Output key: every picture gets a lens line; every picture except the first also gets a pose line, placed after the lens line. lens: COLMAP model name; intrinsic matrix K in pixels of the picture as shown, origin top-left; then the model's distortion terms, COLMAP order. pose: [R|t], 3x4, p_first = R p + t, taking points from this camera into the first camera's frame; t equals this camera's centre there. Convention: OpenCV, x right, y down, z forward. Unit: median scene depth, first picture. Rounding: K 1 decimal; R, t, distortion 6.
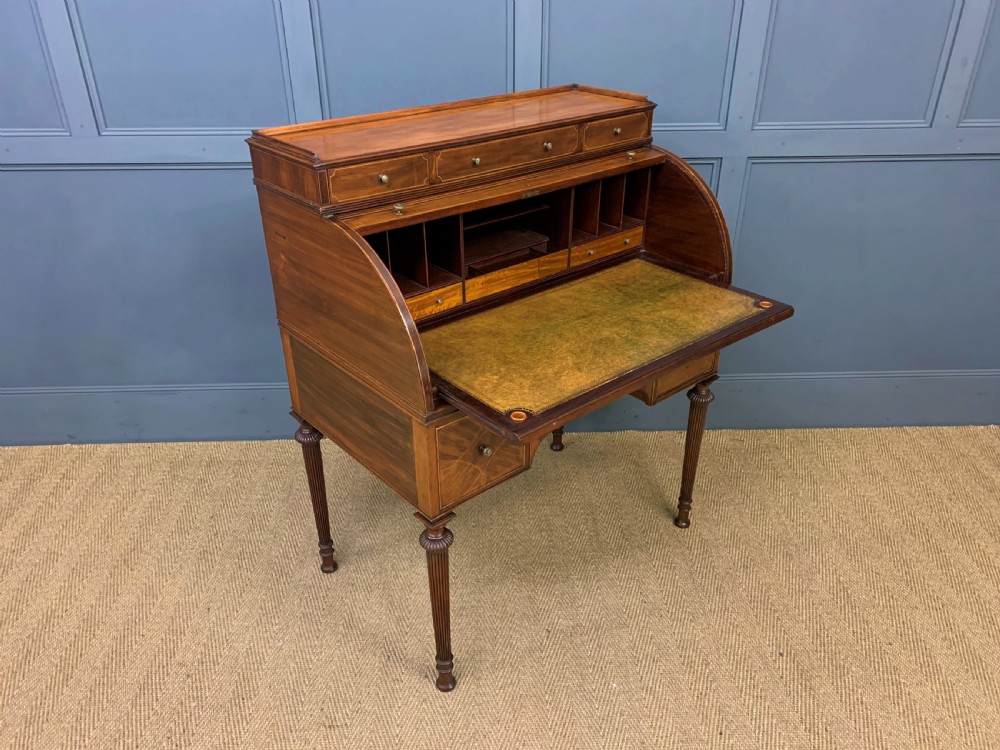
lens RADIAL K [[769.7, 0, 497.5], [0, 769.7, 383.0], [0, 0, 1]] dist [0.023083, -0.007176]
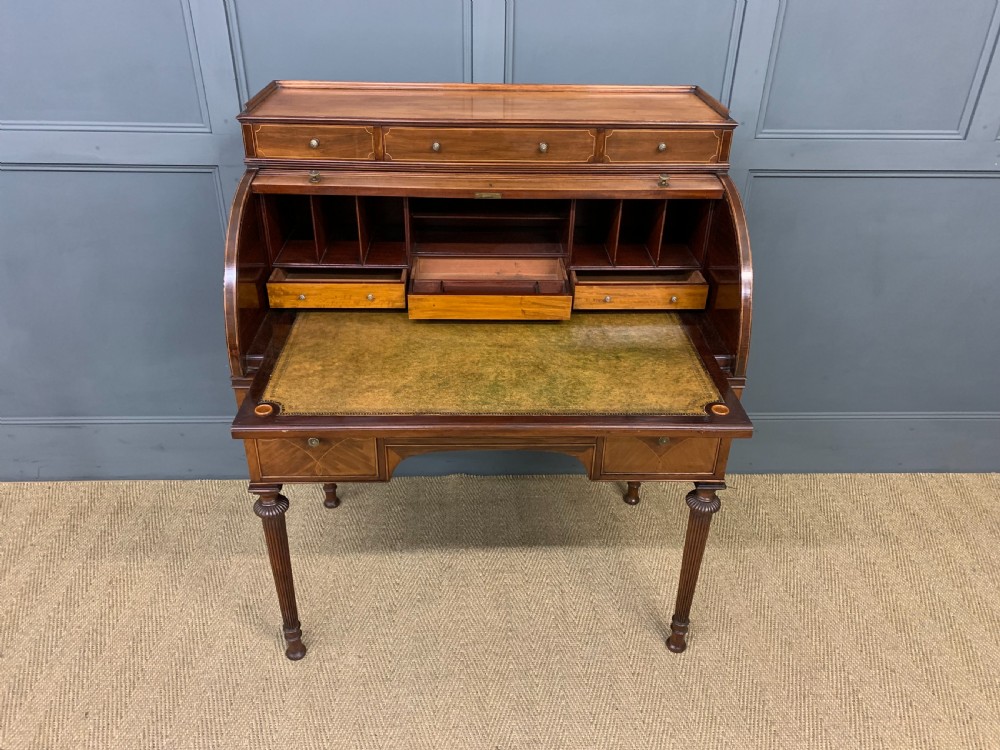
lens RADIAL K [[769.7, 0, 500.4], [0, 769.7, 367.1], [0, 0, 1]] dist [0.023083, -0.007176]
pose [[0.999758, 0.016297, 0.014767, 0.044709], [-0.016533, 0.999736, 0.015978, -0.090389], [-0.014503, -0.016218, 0.999763, 0.163856]]
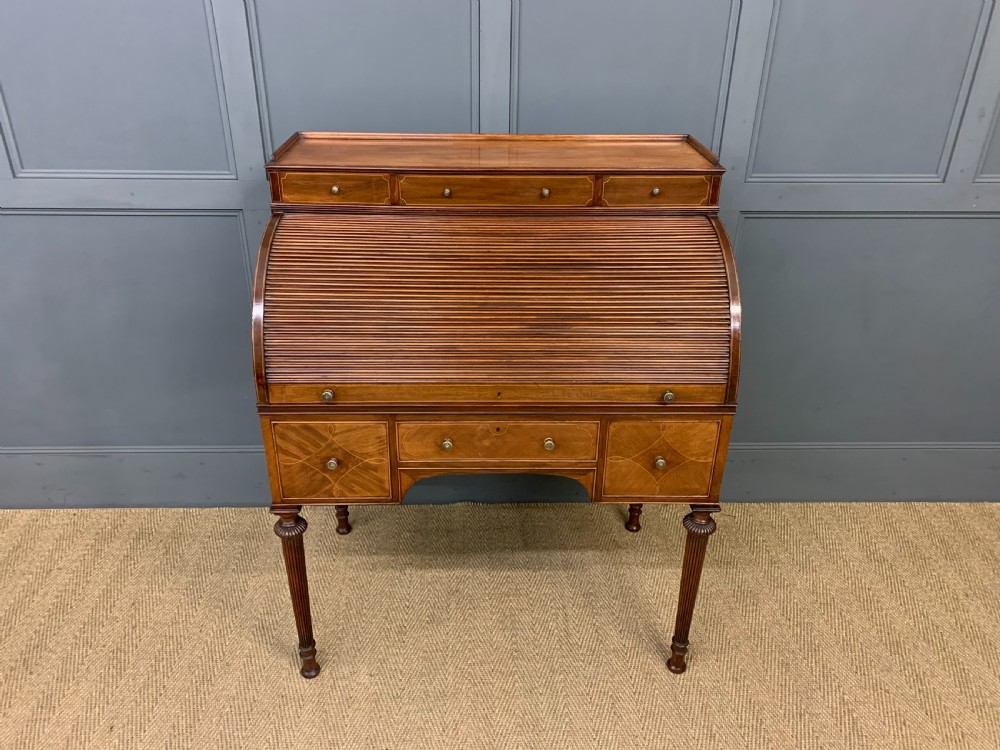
lens RADIAL K [[769.7, 0, 493.6], [0, 769.7, 368.7], [0, 0, 1]] dist [0.023083, -0.007176]
pose [[0.999873, 0.015923, 0.000615, 0.041703], [-0.015896, 0.999365, -0.031889, -0.080938], [-0.001122, 0.031876, 0.999491, 0.114989]]
